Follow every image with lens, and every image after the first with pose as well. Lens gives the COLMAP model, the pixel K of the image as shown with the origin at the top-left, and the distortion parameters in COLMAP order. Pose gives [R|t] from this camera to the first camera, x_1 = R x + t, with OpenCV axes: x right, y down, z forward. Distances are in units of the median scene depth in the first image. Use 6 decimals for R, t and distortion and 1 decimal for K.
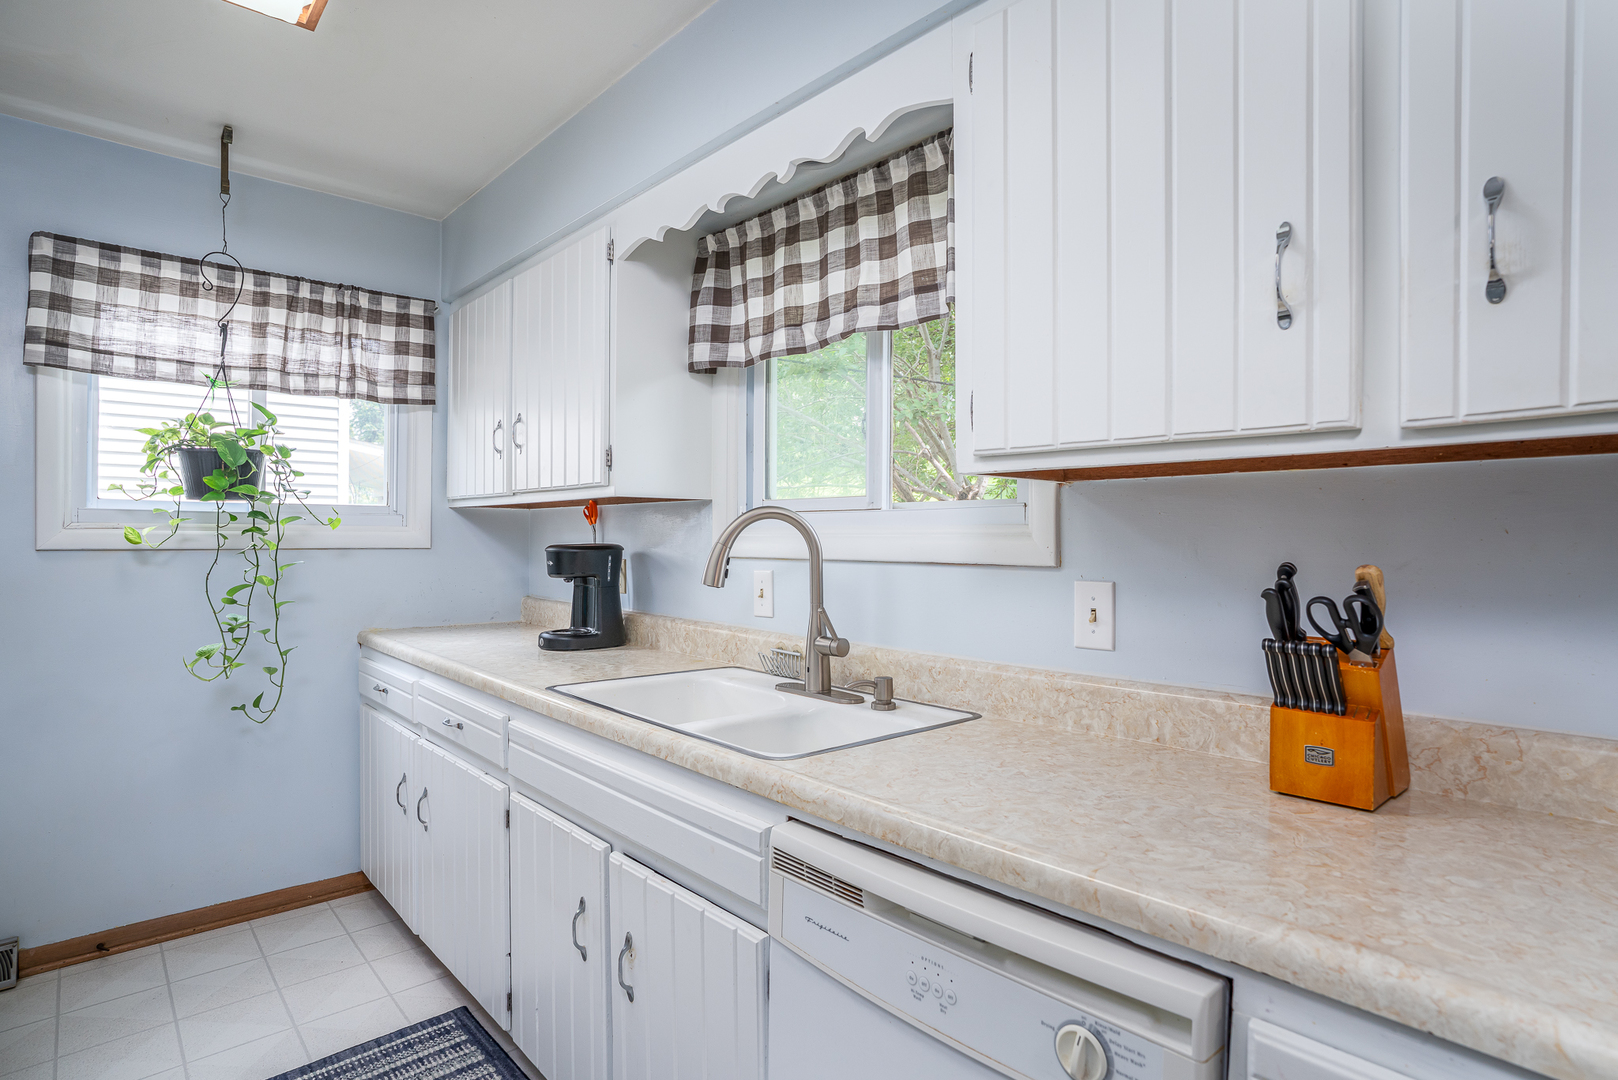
lens RADIAL K [[831.5, 0, 793.8], [0, 831.5, 537.6], [0, 0, 1]] dist [-0.026053, 0.006814]
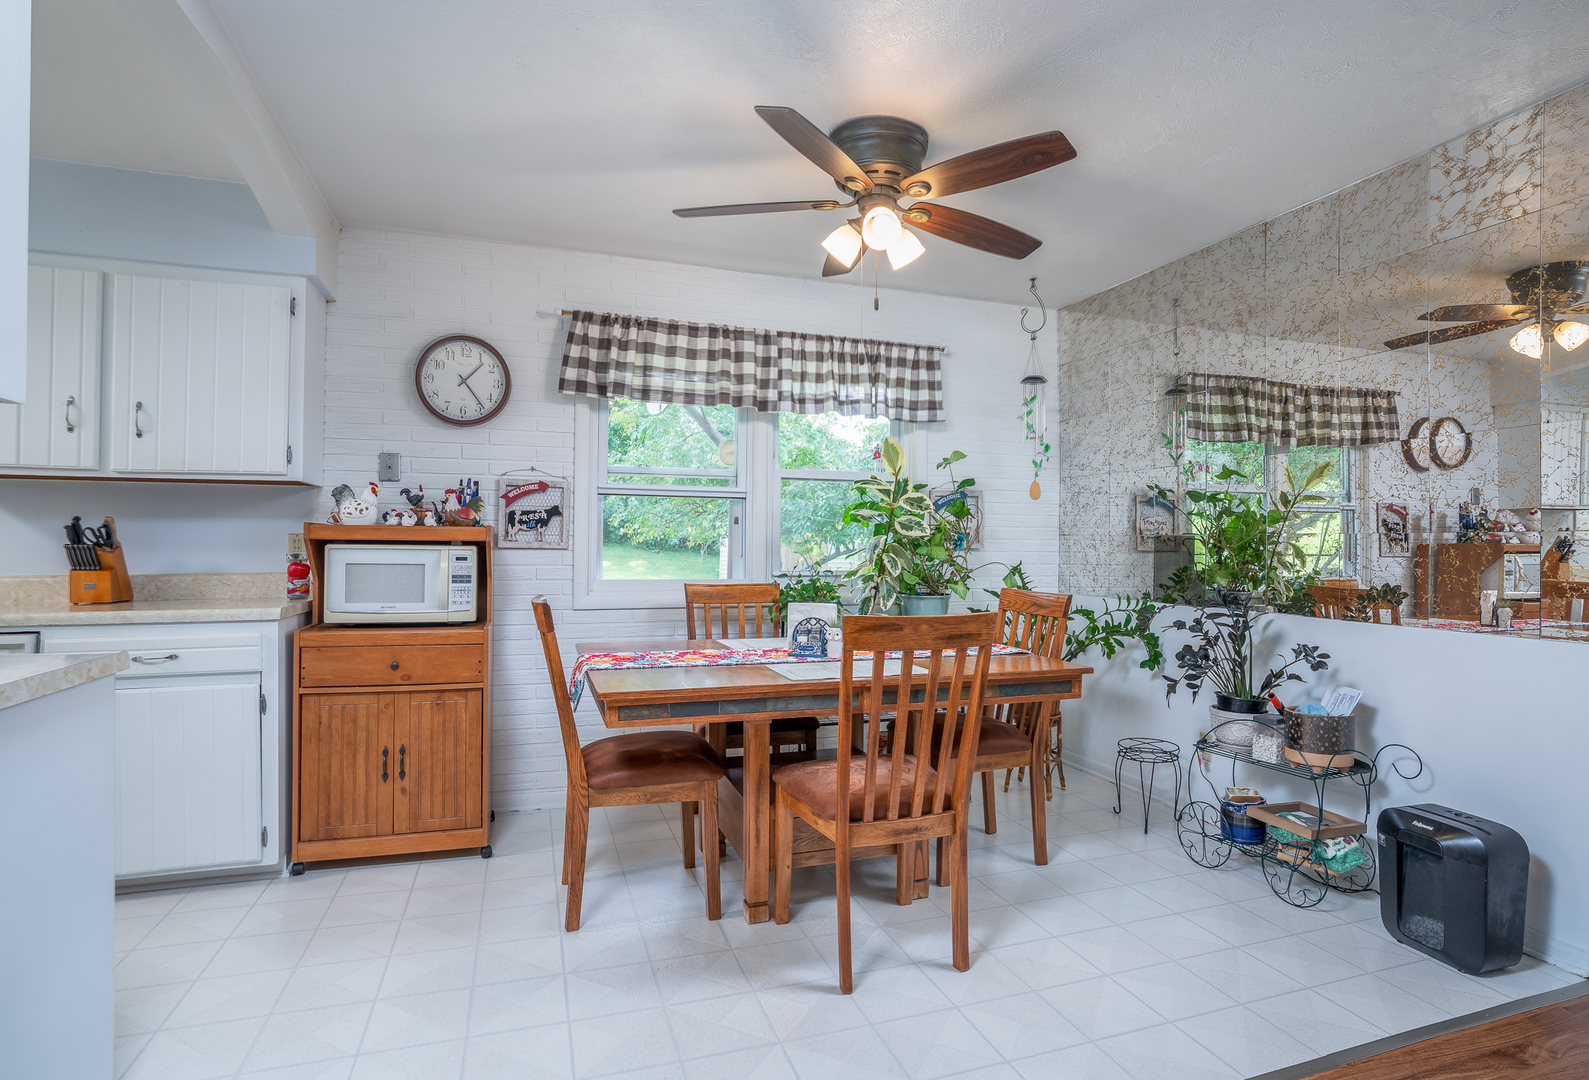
lens RADIAL K [[816.3, 0, 800.8], [0, 816.3, 538.8], [0, 0, 1]] dist [-0.001010, 0.001676]
pose [[0.393518, 0.004196, 0.919307, -0.945753], [-0.003134, 0.999990, -0.003222, 0.110643], [-0.919312, -0.001613, 0.393527, -2.285640]]
